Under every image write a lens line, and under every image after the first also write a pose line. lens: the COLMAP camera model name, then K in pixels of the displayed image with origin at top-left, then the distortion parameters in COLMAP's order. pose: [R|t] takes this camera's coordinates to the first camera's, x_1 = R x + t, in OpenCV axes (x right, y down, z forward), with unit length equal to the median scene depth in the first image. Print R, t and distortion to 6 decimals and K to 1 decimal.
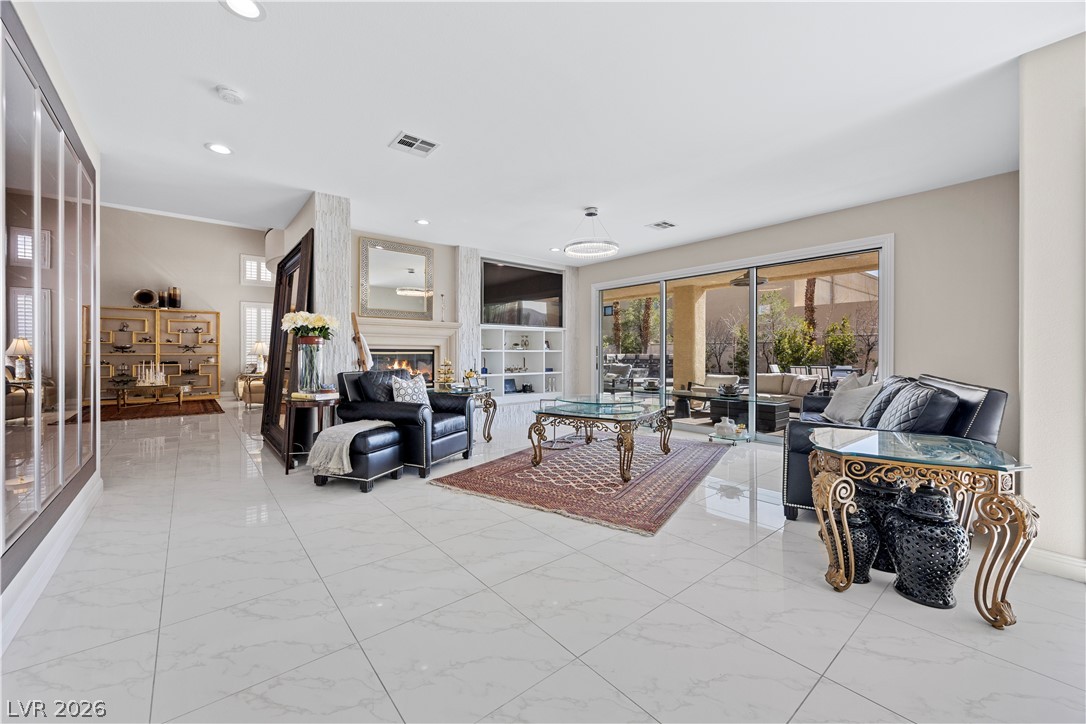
lens RADIAL K [[428.0, 0, 536.1], [0, 428.0, 355.0], [0, 0, 1]] dist [-0.001221, 0.000037]
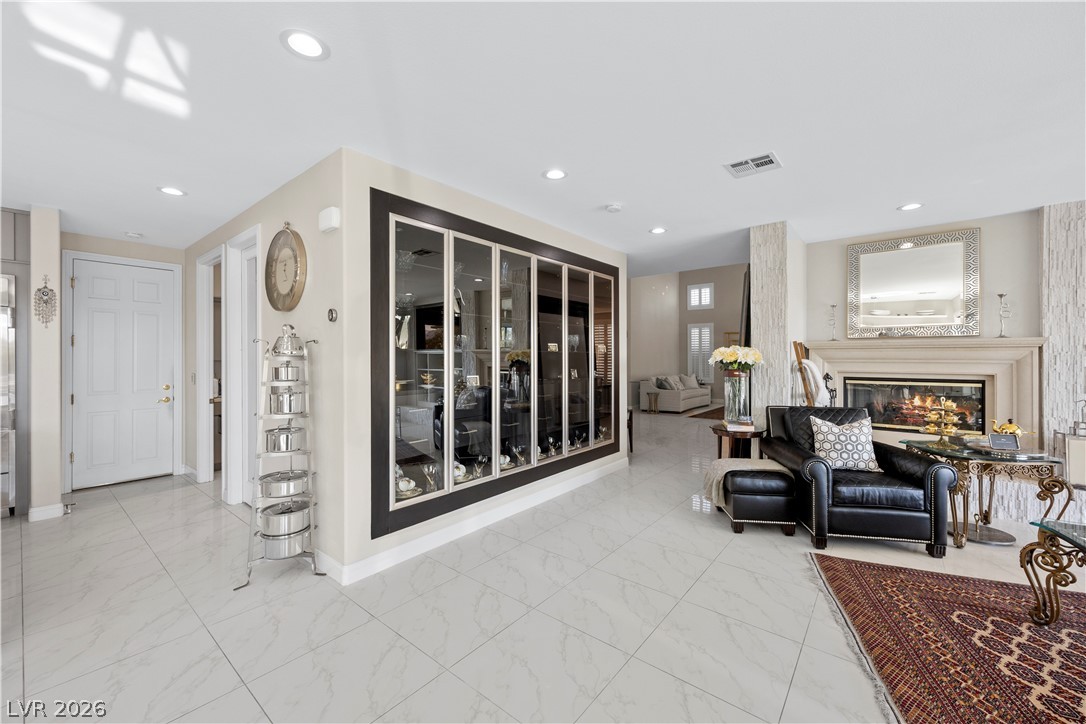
lens RADIAL K [[428.0, 0, 536.1], [0, 428.0, 355.0], [0, 0, 1]] dist [-0.001221, 0.000037]
pose [[0.190266, -0.008075, -0.981699, 0.372120], [-0.003461, 0.999954, -0.008896, -0.059129], [0.981727, 0.005090, 0.190229, 0.279037]]
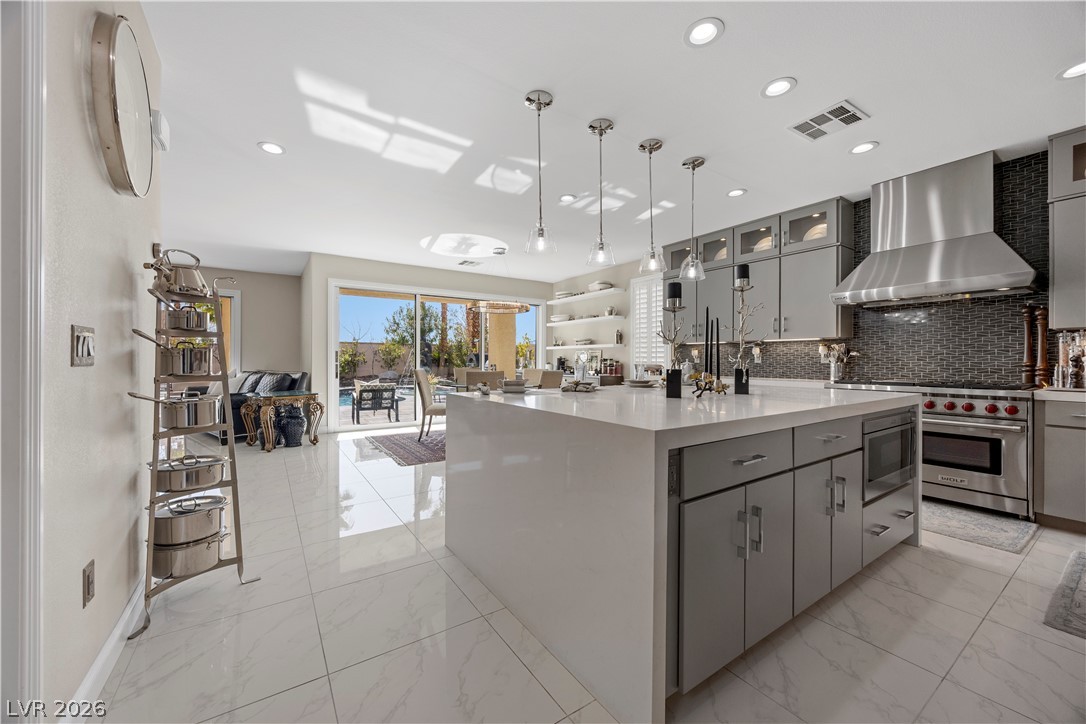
lens RADIAL K [[411.6, 0, 538.4], [0, 411.6, 355.3], [0, 0, 1]] dist [-0.006457, 0.000168]
pose [[0.100747, 0.008535, 0.994876, -0.701015], [0.006977, 0.999933, -0.009285, 0.003528], [-0.994888, 0.007876, 0.100680, -0.378746]]
